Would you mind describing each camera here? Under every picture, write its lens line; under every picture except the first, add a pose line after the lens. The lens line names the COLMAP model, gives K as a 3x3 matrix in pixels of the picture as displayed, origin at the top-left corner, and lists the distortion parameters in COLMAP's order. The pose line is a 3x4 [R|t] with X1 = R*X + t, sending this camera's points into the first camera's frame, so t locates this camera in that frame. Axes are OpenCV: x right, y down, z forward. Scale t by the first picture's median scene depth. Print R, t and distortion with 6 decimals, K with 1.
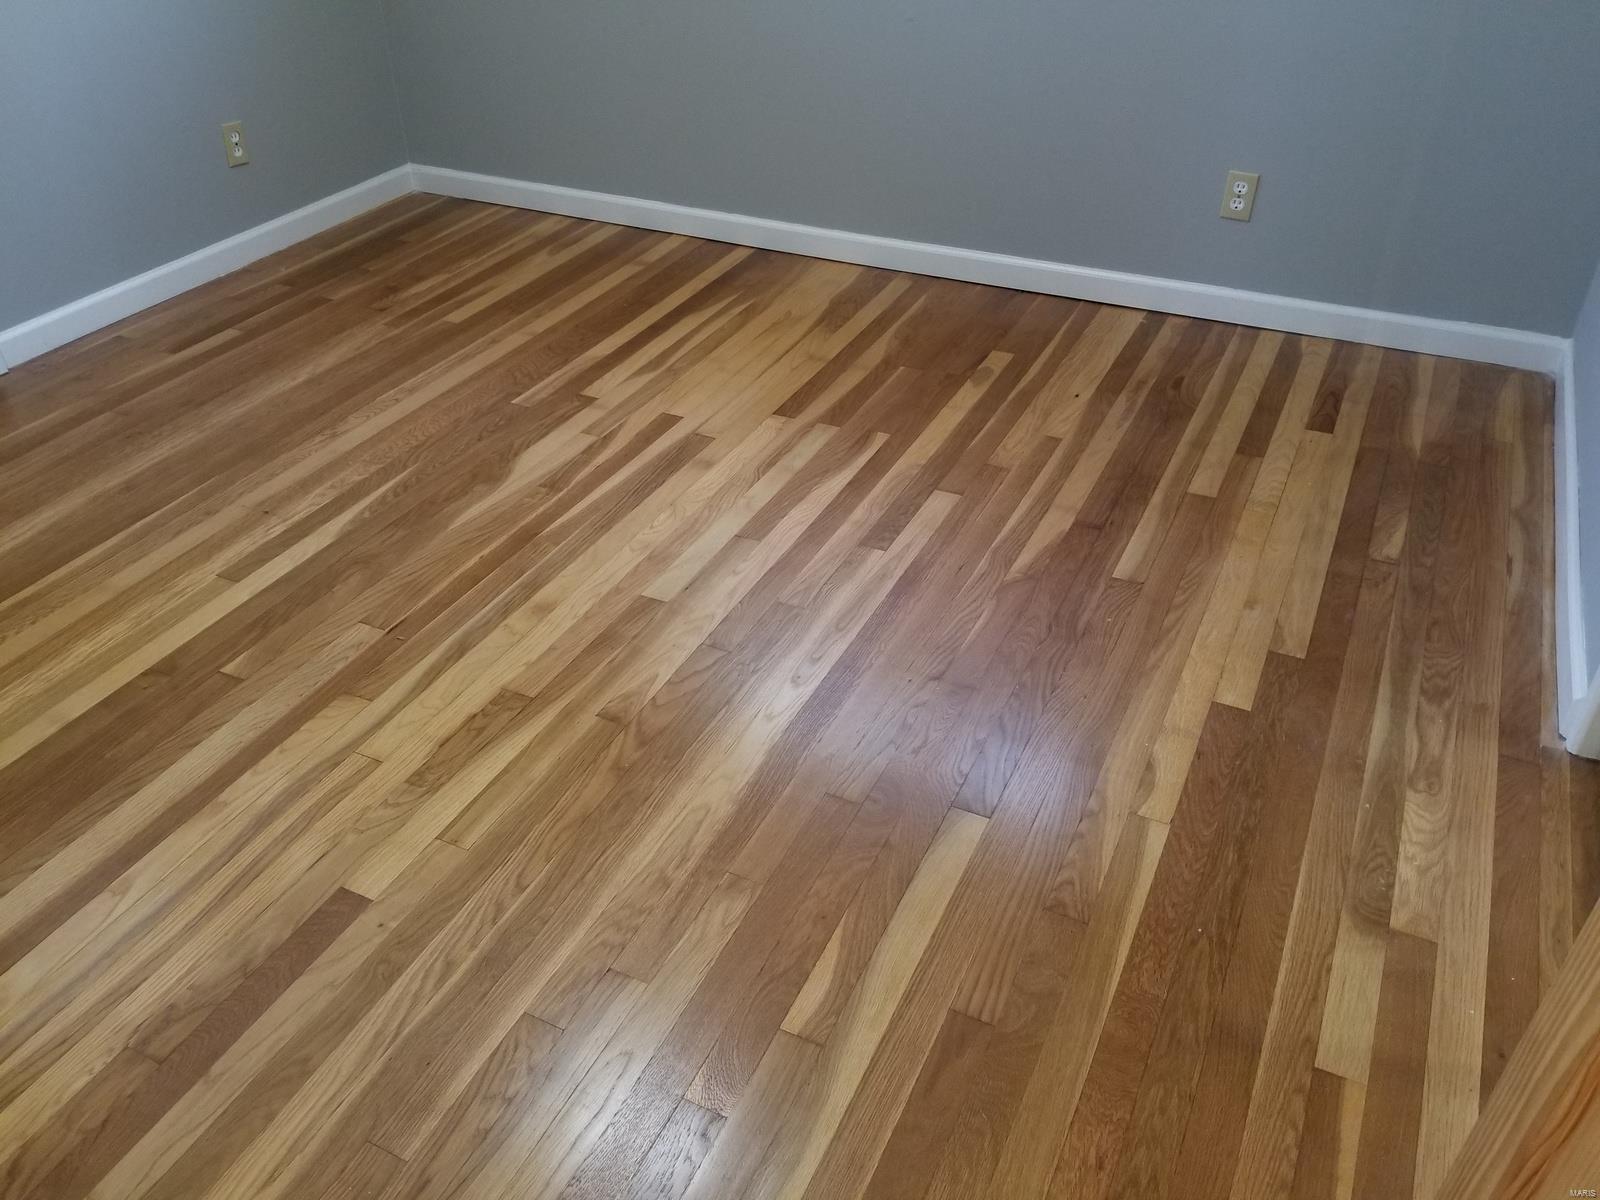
lens RADIAL K [[1251.7, 0, 811.0], [0, 1251.7, 588.8], [0, 0, 1]] dist [0.058068, -0.087592]
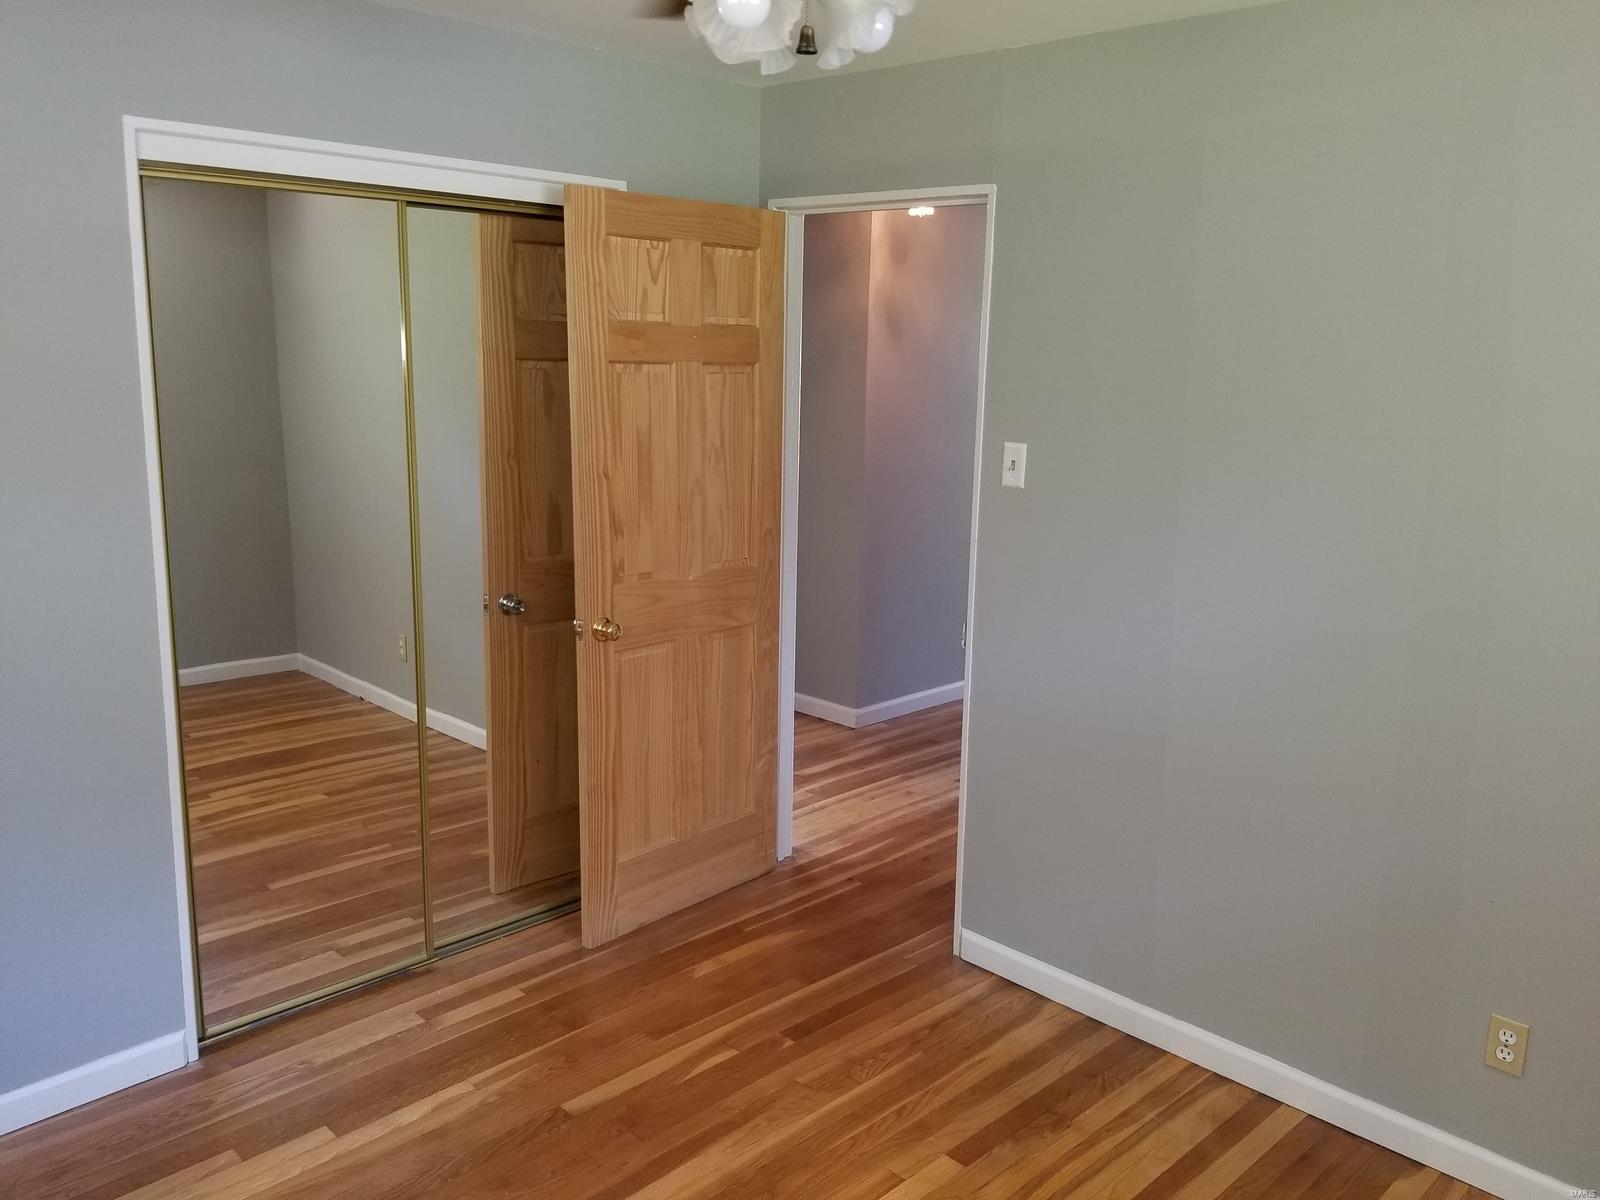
lens RADIAL K [[1251.7, 0, 799.5], [0, 1251.7, 600.7], [0, 0, 1]] dist [0.058068, -0.087592]
pose [[-0.944289, -0.070230, 0.321536, -0.433987], [0.183225, 0.699388, 0.690858, -0.931237], [-0.273398, 0.711284, -0.647556, 1.079916]]
